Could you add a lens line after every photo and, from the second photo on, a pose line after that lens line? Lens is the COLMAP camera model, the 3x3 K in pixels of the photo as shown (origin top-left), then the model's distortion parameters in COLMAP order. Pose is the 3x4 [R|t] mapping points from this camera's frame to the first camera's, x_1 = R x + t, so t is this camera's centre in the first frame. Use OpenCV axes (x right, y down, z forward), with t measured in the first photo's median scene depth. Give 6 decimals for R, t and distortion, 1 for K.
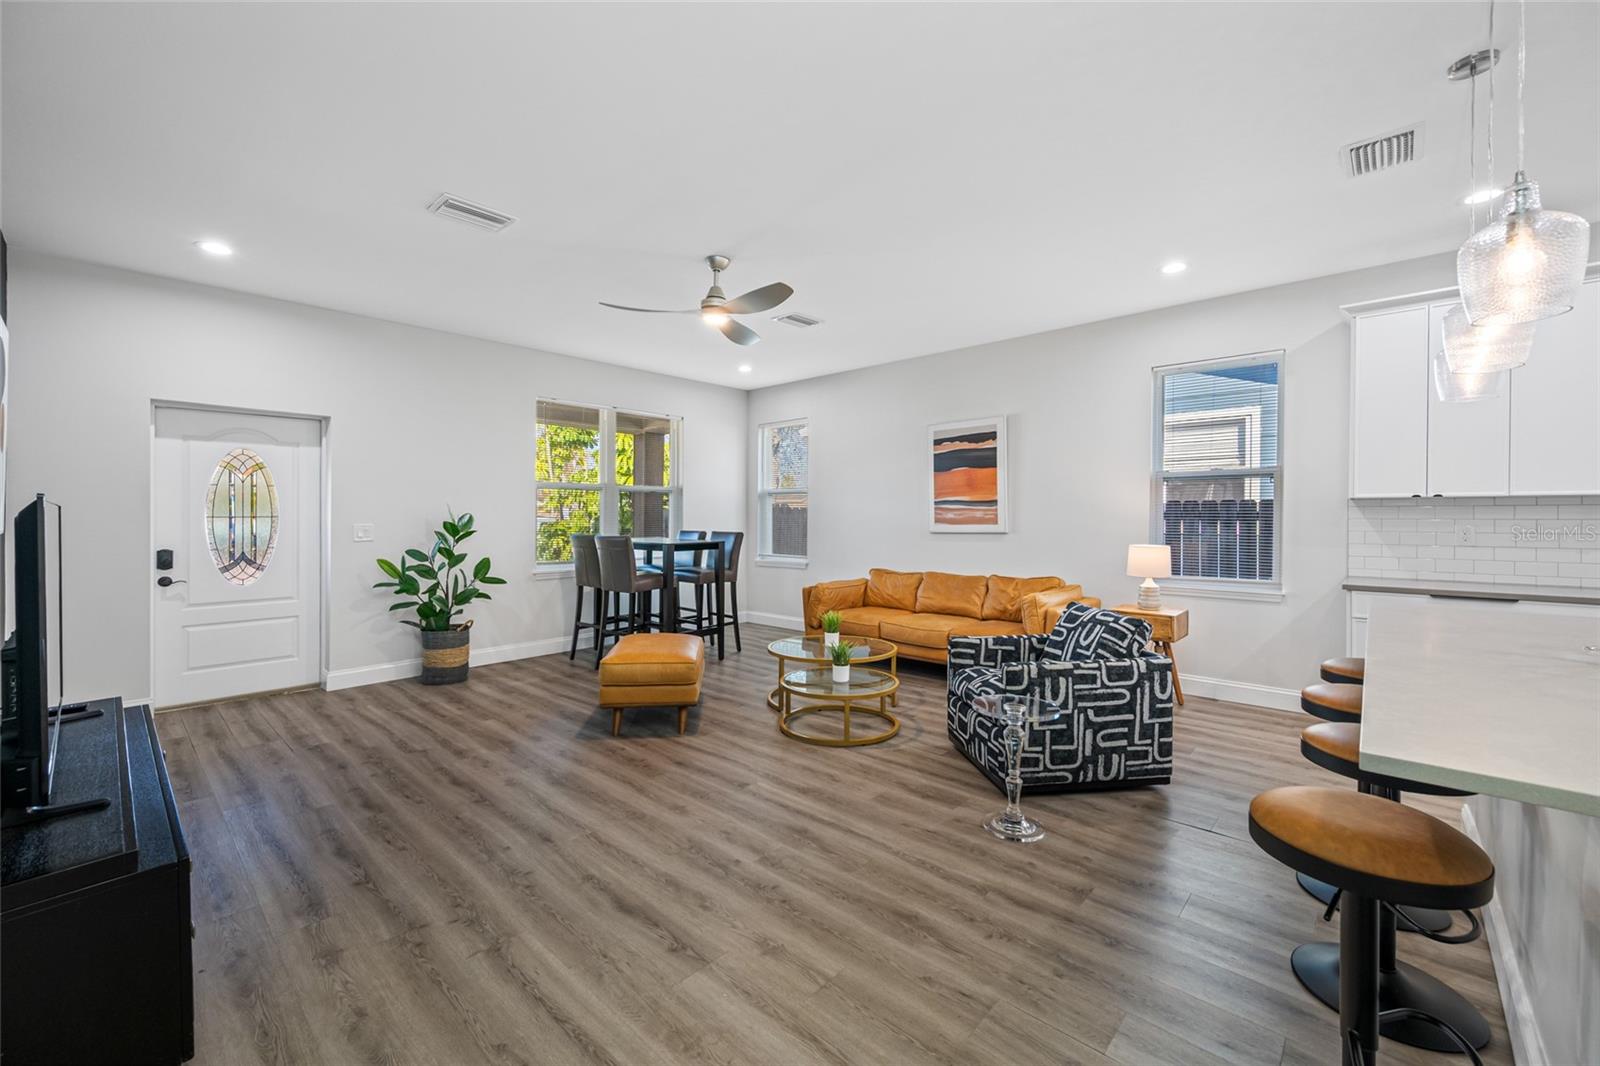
lens RADIAL K [[636.6, 0, 798.9], [0, 636.6, 522.6], [0, 0, 1]] dist [0.000598, 0.000383]
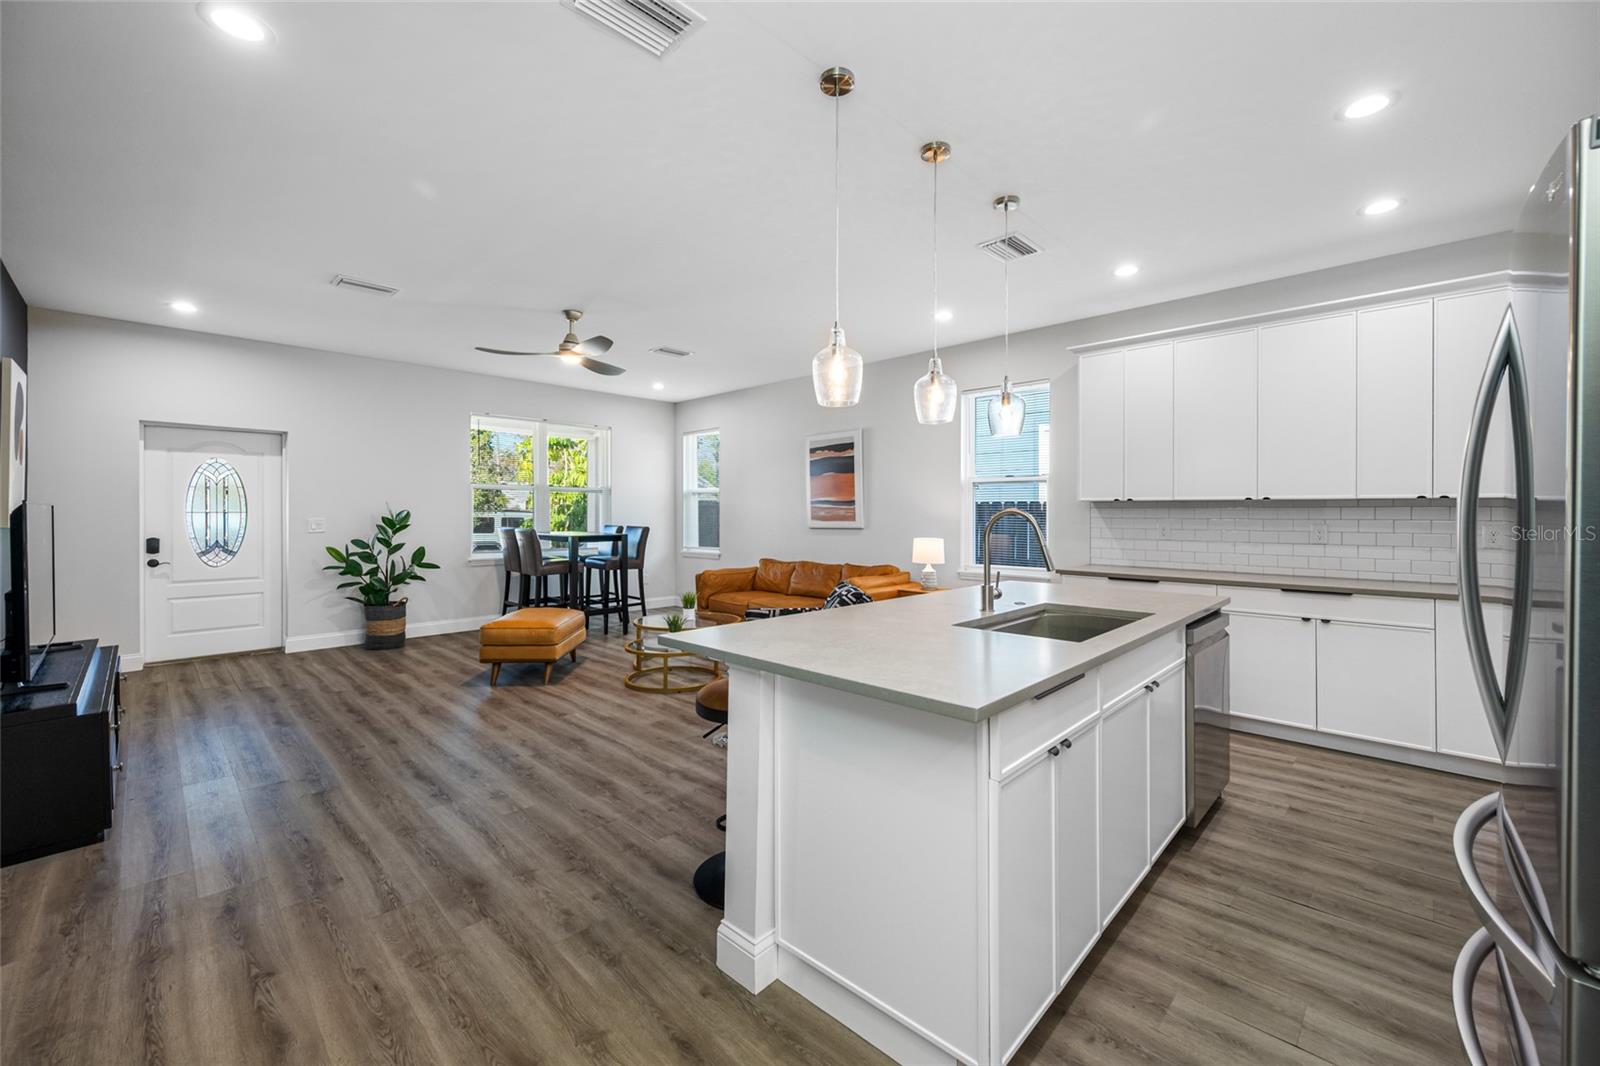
lens RADIAL K [[630.2, 0, 807.7], [0, 630.2, 522.6], [0, 0, 1]] dist [0.000603, -0.000169]
pose [[0.999805, 0.004570, -0.019201, 0.296369], [-0.004454, 0.999972, 0.006037, -0.001313], [0.019228, -0.005951, 0.999797, -0.204439]]
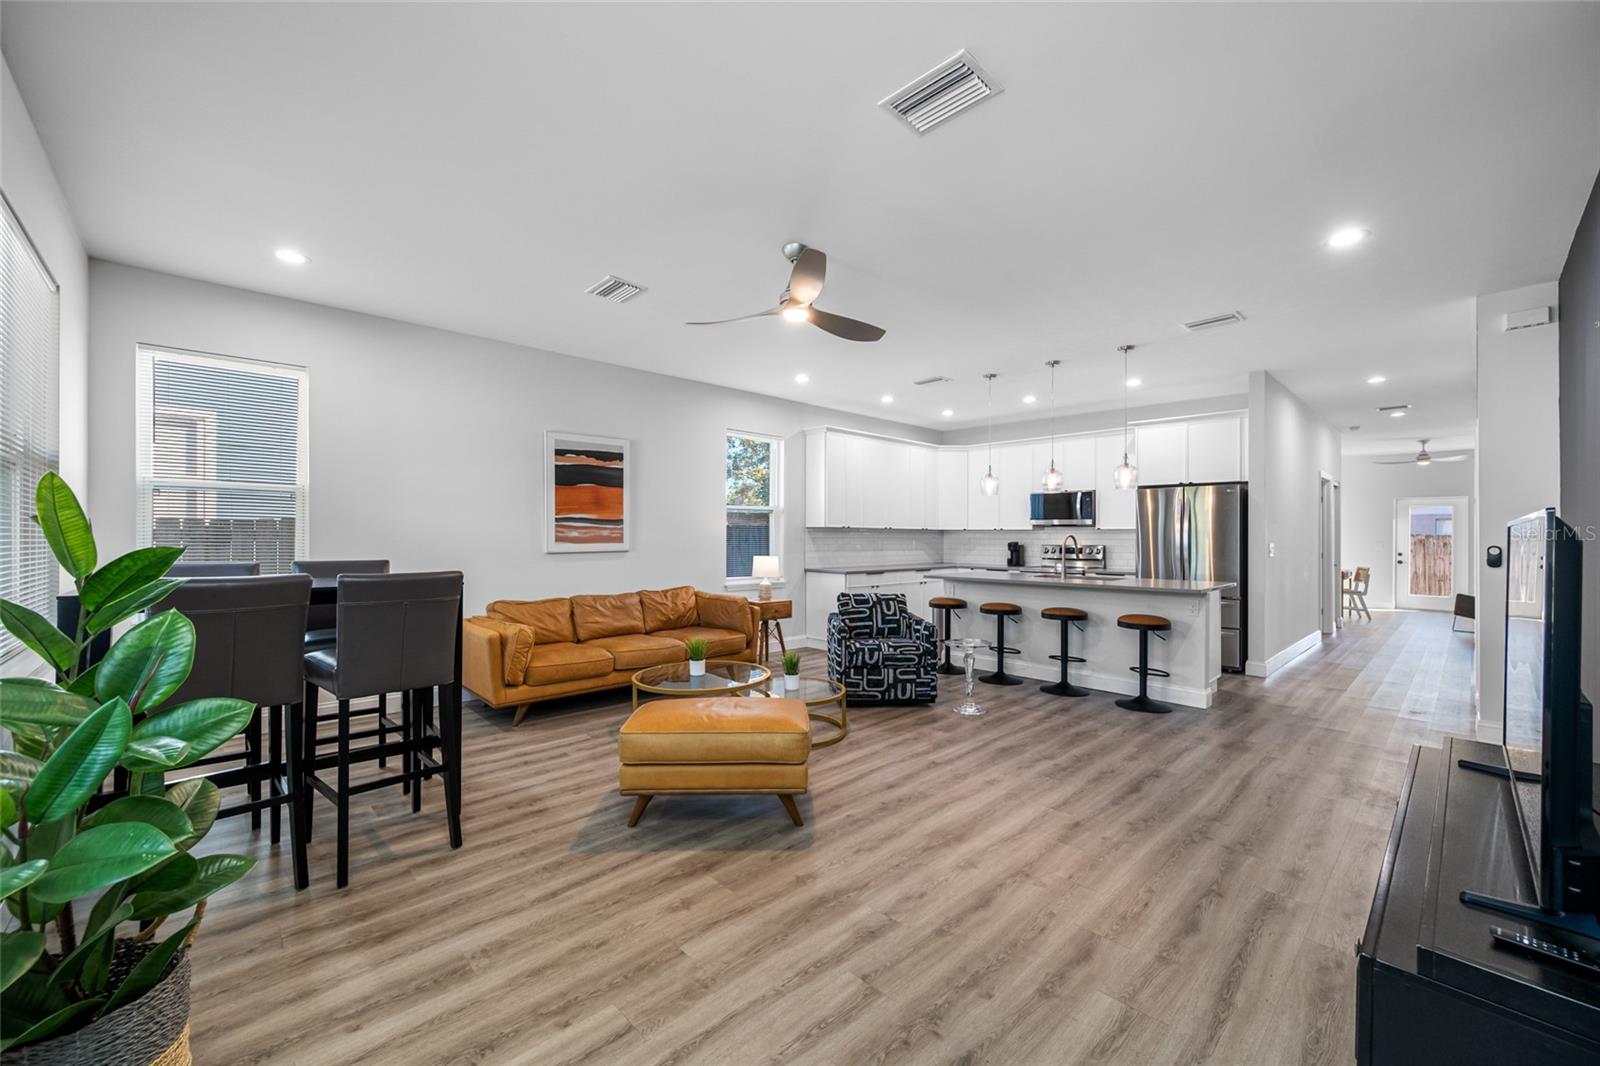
lens RADIAL K [[632.5, 0, 802.9], [0, 632.5, 536.5], [0, 0, 1]] dist [0.000014, 0.000109]
pose [[0.072112, 0.002038, 0.997394, -0.836629], [0.003754, 0.999990, -0.002314, -0.004624], [-0.997389, 0.003911, 0.072104, 0.758875]]
